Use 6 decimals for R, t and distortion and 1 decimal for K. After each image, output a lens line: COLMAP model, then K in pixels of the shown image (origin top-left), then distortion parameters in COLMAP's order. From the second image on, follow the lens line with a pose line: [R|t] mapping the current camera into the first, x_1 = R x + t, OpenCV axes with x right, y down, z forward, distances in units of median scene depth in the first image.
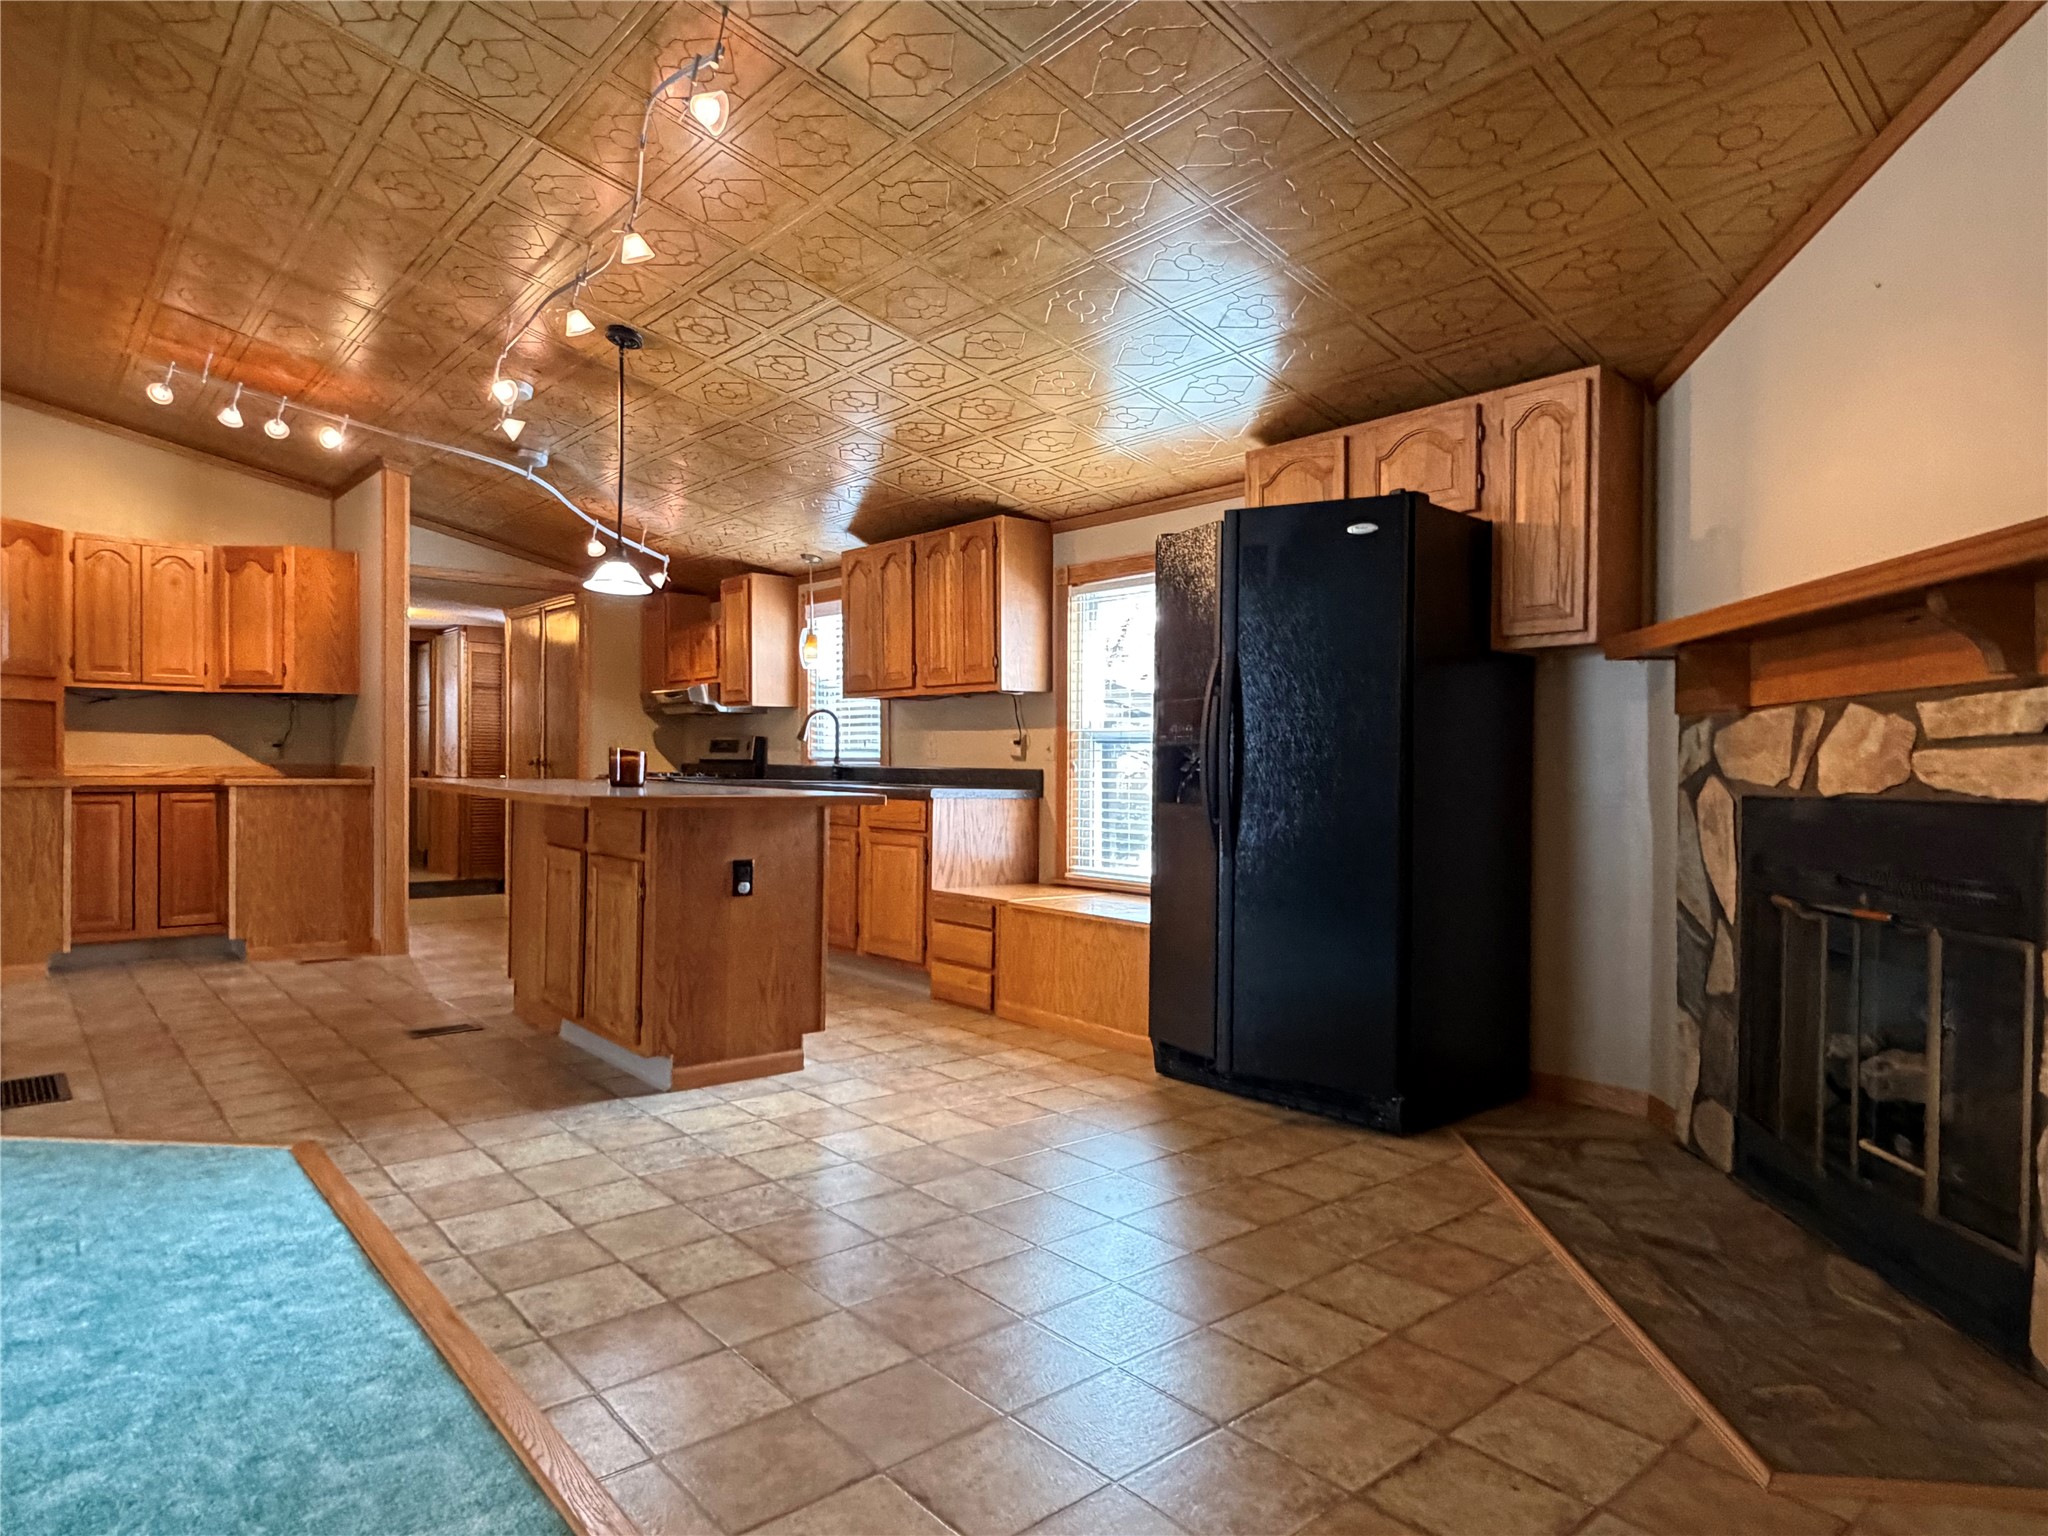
lens RADIAL K [[1212.9, 0, 1017.6], [0, 1212.9, 765.7], [0, 0, 1]] dist [-0.000617, -0.003983]
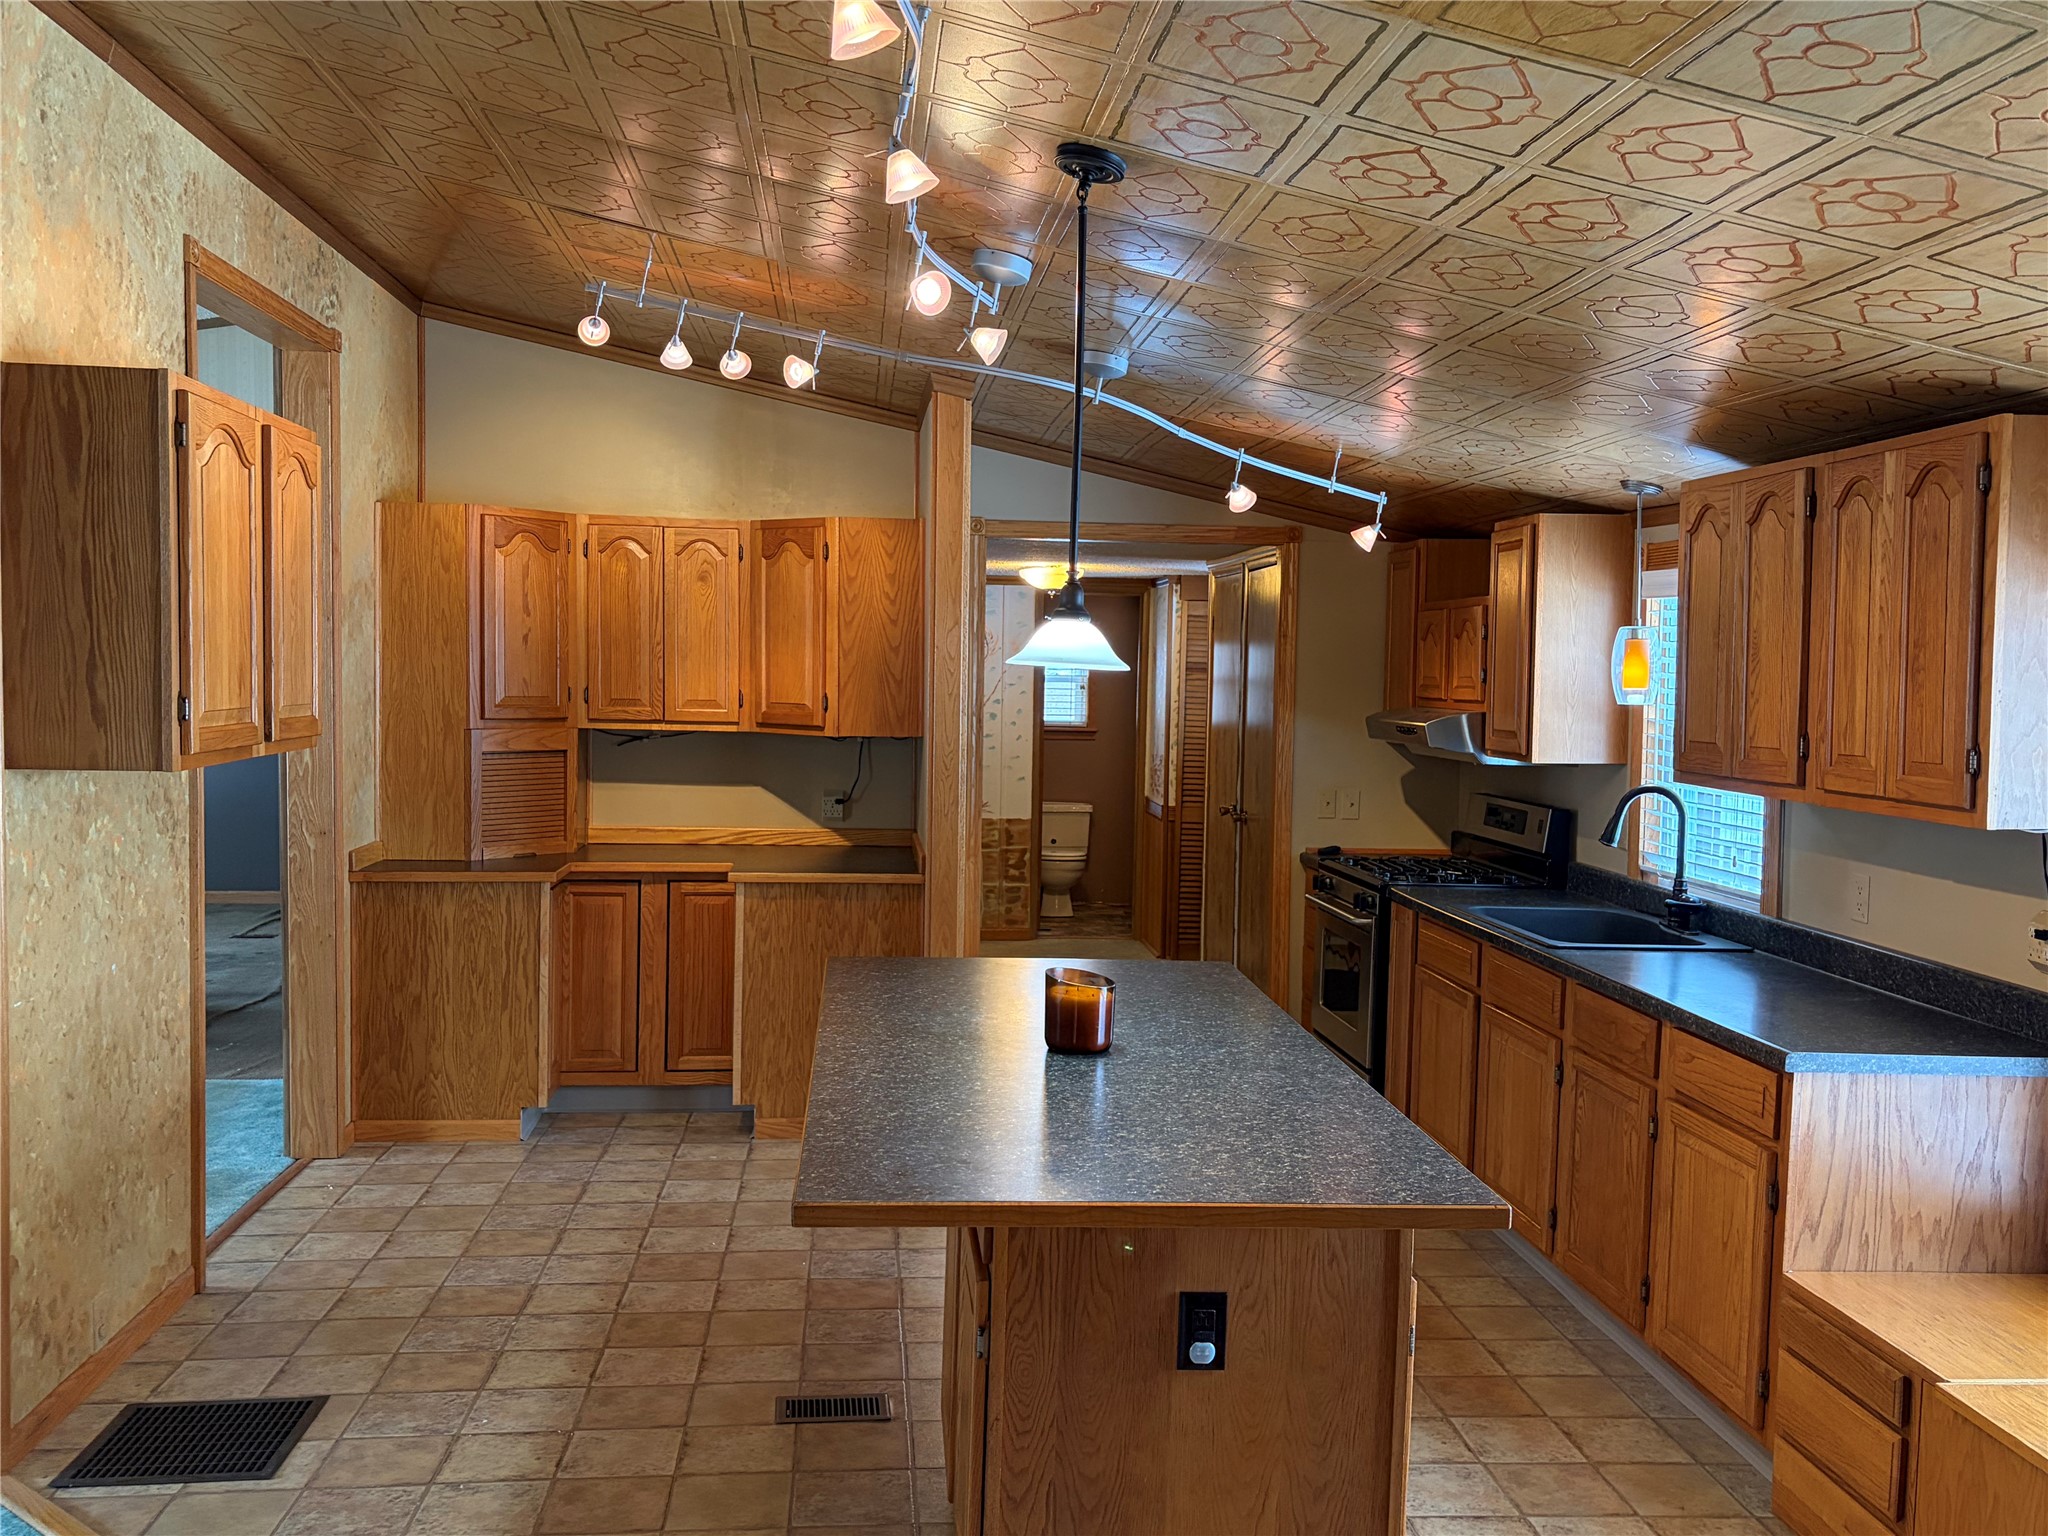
lens RADIAL K [[1810.6, 0, 1021.1], [0, 1810.6, 779.2], [0, 0, 1]] dist [0.028866, -0.017776]
pose [[0.817309, 0.042139, -0.574656, 0.069361], [-0.012883, 0.998409, 0.054890, -0.100190], [0.576055, -0.037458, 0.816552, 0.257015]]
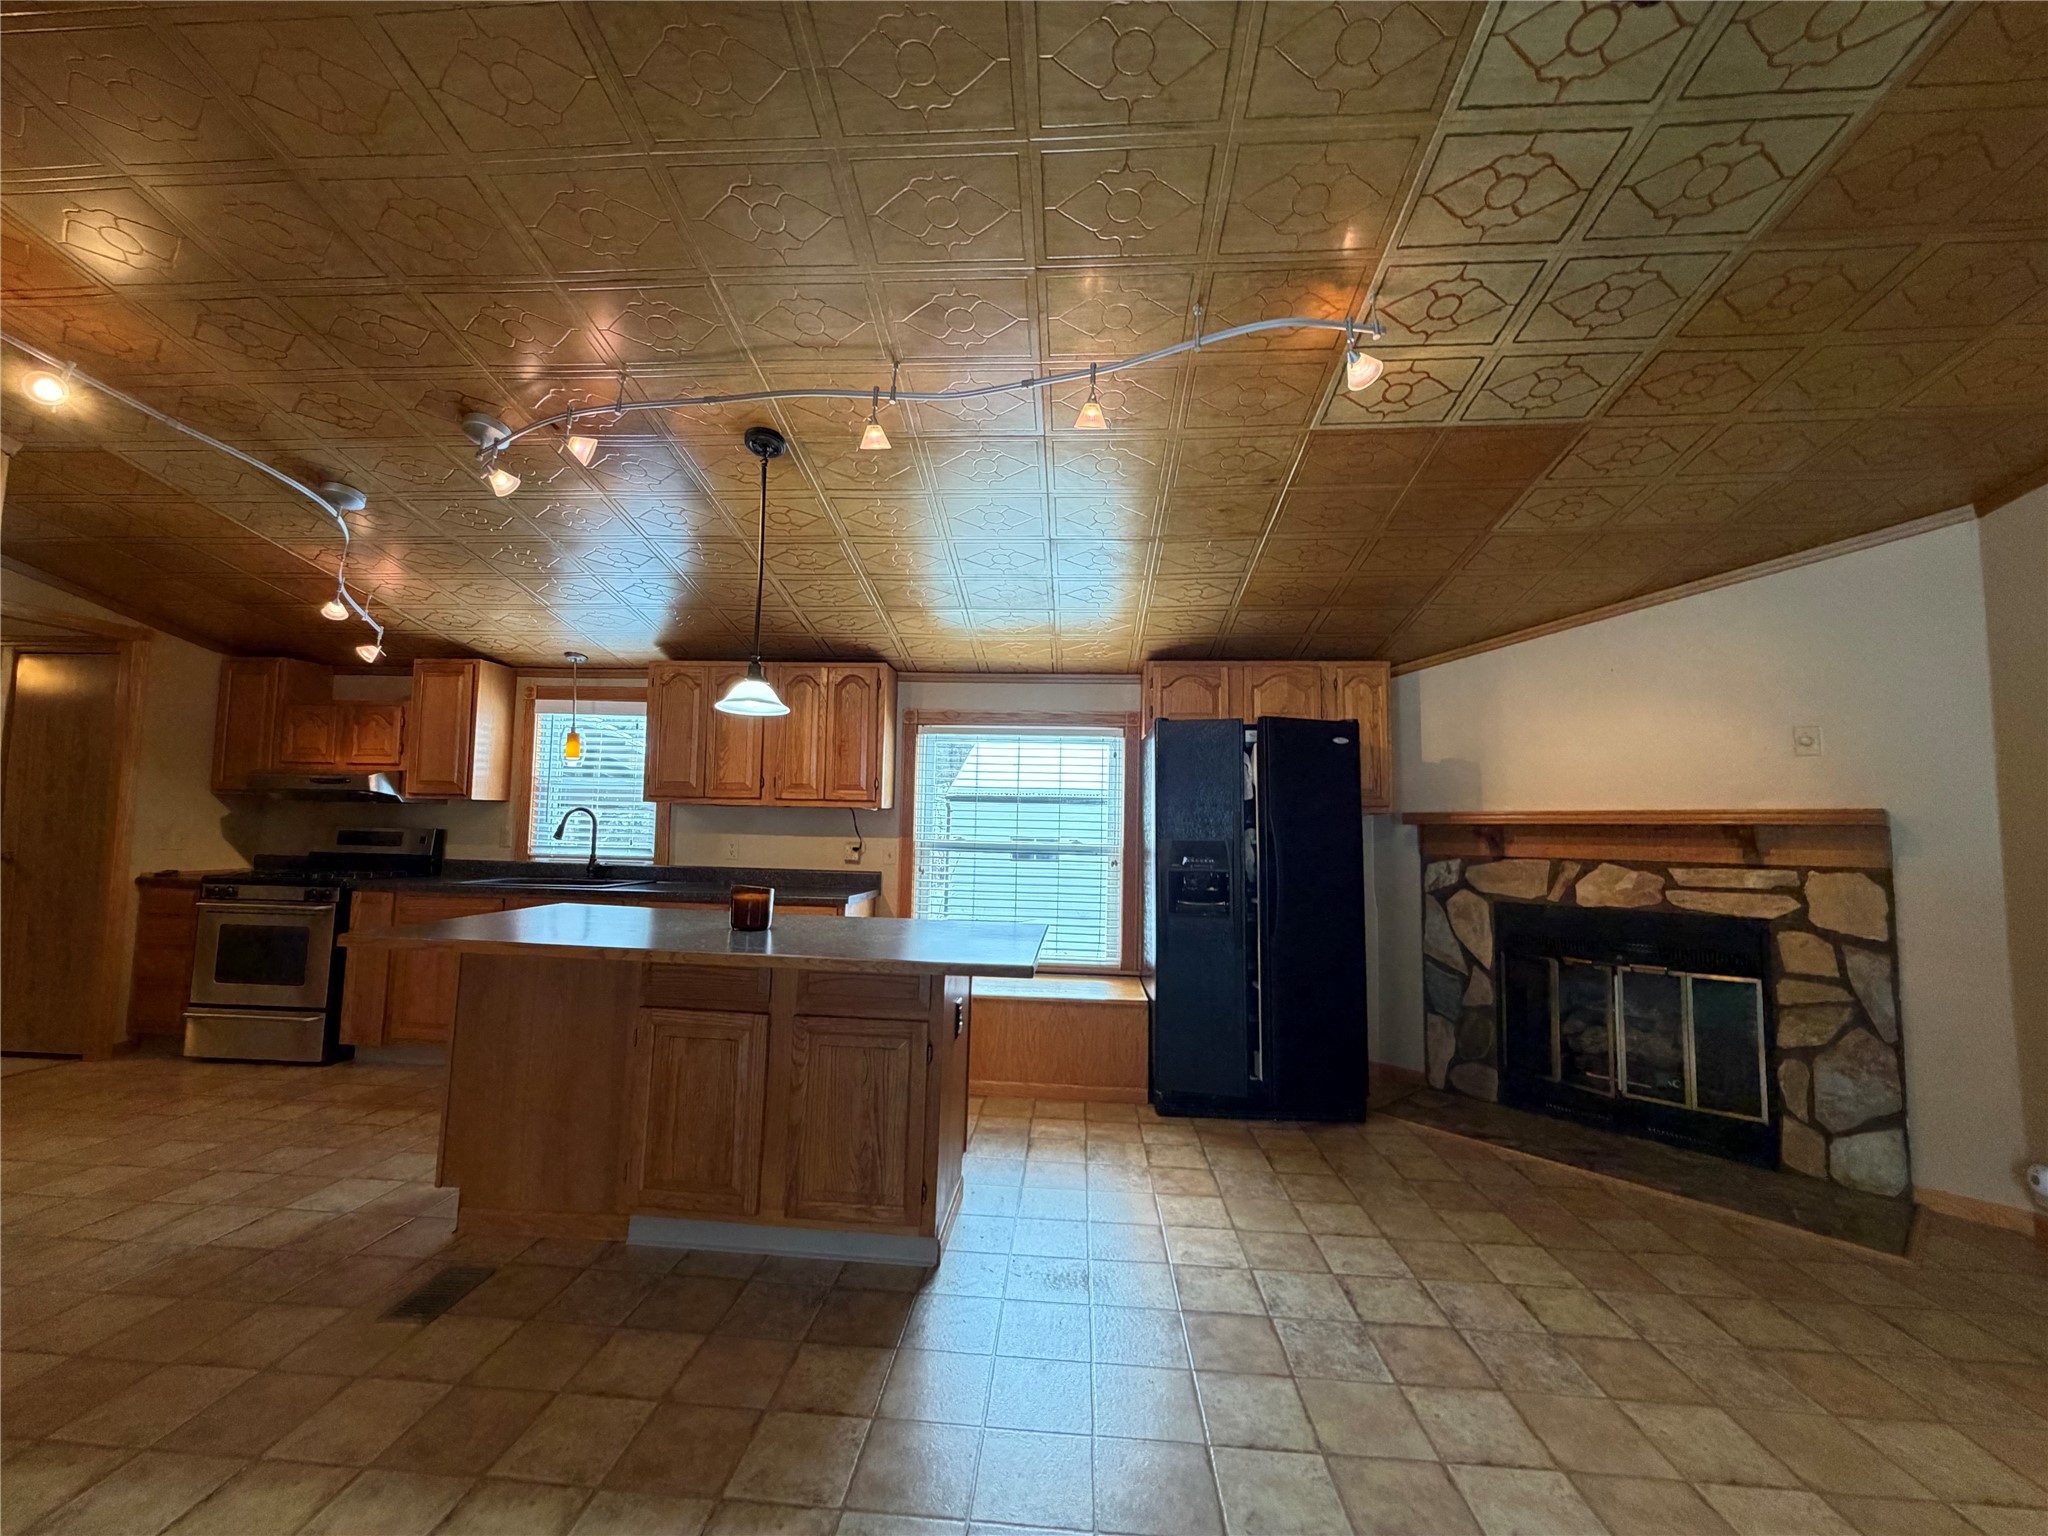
lens RADIAL K [[815.3, 0, 1020.3], [0, 815.3, 760.6], [0, 0, 1]] dist [-0.000562, 0.000362]
pose [[0.702870, 0.063678, 0.708463, -0.440677], [-0.014618, 0.997068, -0.075116, -0.045716], [-0.711168, 0.042441, 0.701740, 0.305303]]
